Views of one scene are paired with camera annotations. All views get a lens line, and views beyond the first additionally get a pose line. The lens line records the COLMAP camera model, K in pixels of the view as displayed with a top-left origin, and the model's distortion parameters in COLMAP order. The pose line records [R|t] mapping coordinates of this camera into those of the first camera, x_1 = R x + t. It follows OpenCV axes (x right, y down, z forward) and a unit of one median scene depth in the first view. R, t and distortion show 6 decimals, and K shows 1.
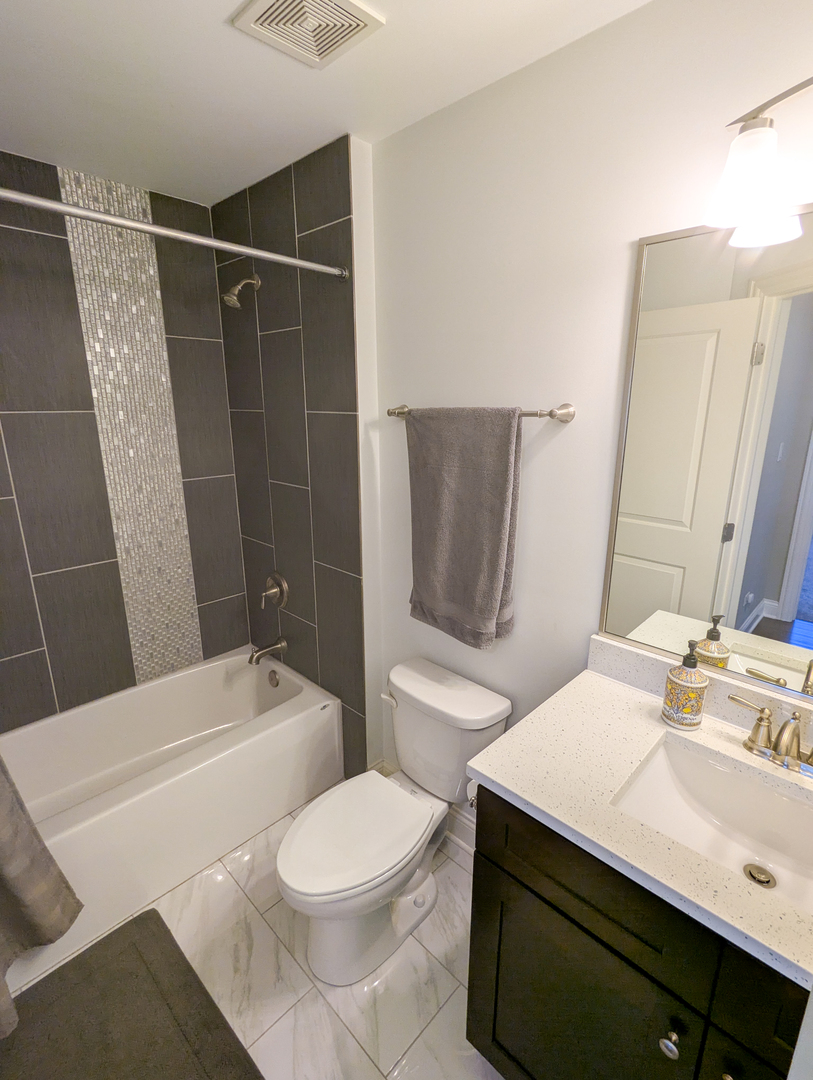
lens RADIAL K [[510.7, 0, 406.3], [0, 510.7, 538.1], [0, 0, 1]] dist [-0.003349, -0.001374]
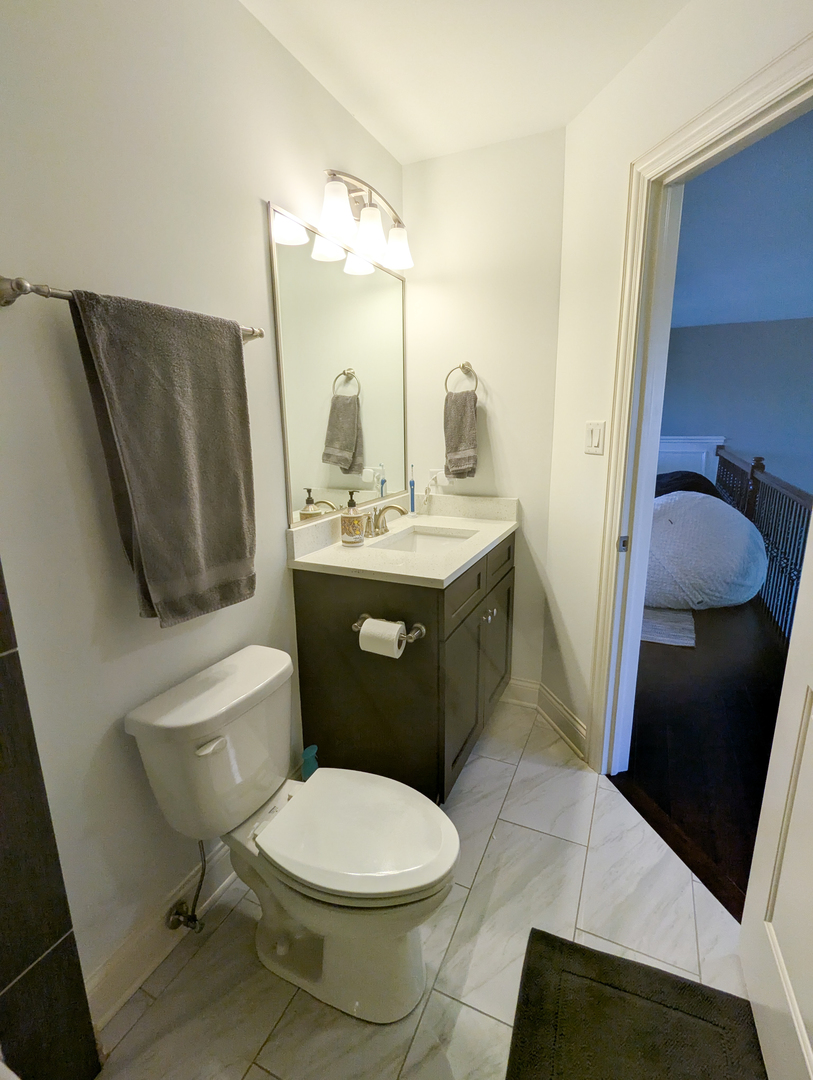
lens RADIAL K [[510.7, 0, 407.2], [0, 510.7, 541.3], [0, 0, 1]] dist [-0.003349, -0.001374]
pose [[-0.342616, -0.210798, 0.915521, -0.759993], [0.253184, 0.917730, 0.306056, -0.077610], [-0.904717, 0.336655, -0.261058, 0.971076]]
